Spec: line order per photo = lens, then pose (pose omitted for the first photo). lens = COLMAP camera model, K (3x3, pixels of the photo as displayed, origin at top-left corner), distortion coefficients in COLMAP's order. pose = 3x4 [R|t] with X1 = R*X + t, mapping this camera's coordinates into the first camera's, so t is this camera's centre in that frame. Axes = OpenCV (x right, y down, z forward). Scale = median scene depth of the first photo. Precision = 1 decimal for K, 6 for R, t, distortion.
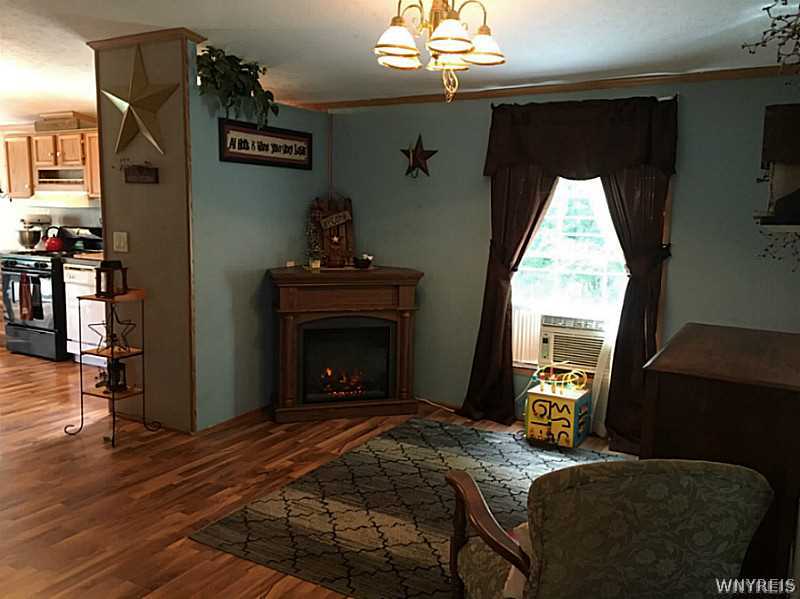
lens RADIAL K [[675.0, 0, 400.0], [0, 675.0, 299.5], [0, 0, 1]] dist [0.102579, -0.152260]
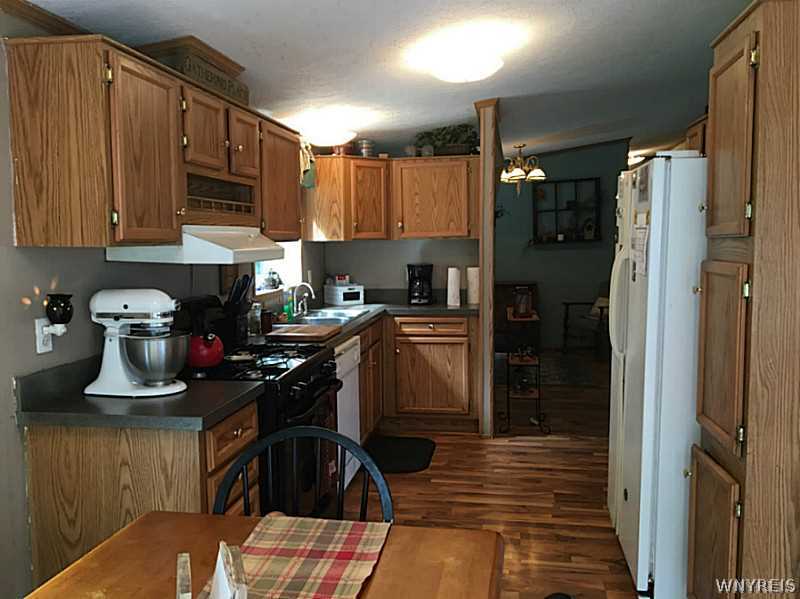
lens RADIAL K [[675.0, 0, 400.0], [0, 675.0, 299.5], [0, 0, 1]] dist [0.102579, -0.152260]
pose [[-0.362976, -0.098035, 0.926627, -1.192056], [0.129306, 0.979529, 0.154283, -0.203309], [-0.922783, 0.175819, -0.342869, 1.303831]]
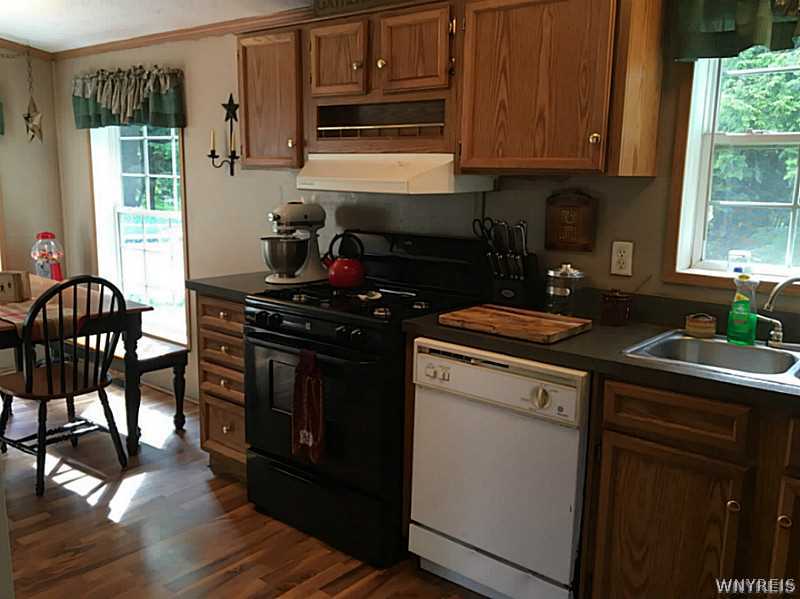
lens RADIAL K [[713.4, 0, 399.9], [0, 713.4, 309.3], [0, 0, 1]] dist [0.046526, -0.010811]
pose [[0.986685, 0.035275, -0.158772, -0.498532], [-0.027443, 0.998309, 0.051252, -0.102798], [0.160311, -0.046212, 0.985984, 0.682410]]
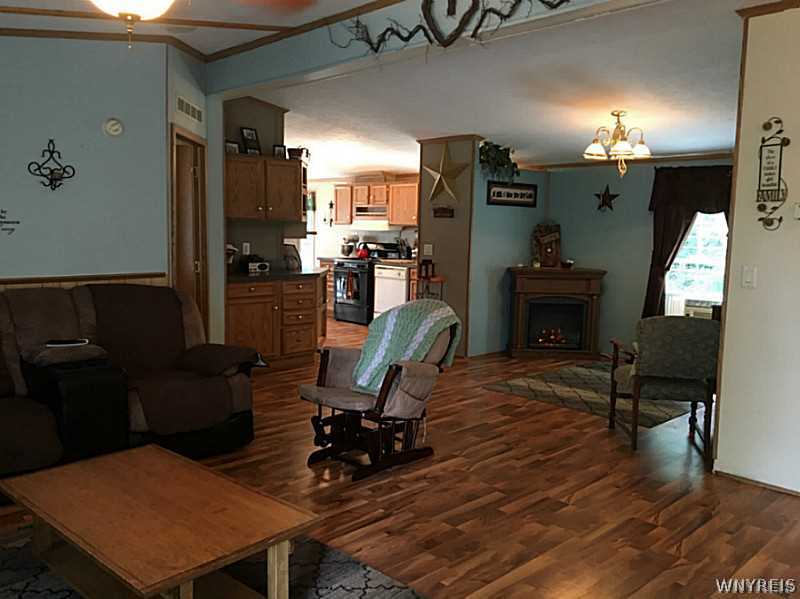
lens RADIAL K [[675.0, 0, 400.0], [0, 675.0, 299.5], [0, 0, 1]] dist [0.102579, -0.152260]
pose [[0.963490, 0.031865, -0.265841, -0.005536], [-0.040574, 0.998803, -0.027329, 0.081507], [0.264652, 0.037118, 0.963629, -0.605020]]
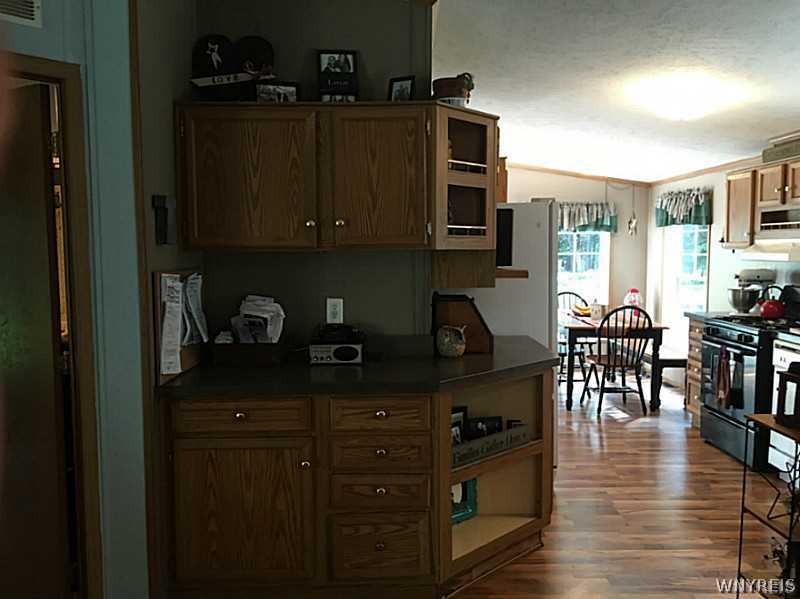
lens RADIAL K [[675.0, 0, 400.0], [0, 675.0, 299.5], [0, 0, 1]] dist [0.102579, -0.152260]
pose [[0.515990, 0.046609, -0.855326, -0.092714], [-0.101946, 0.994763, -0.007294, -0.055927], [0.850506, 0.090961, 0.518039, 0.335538]]
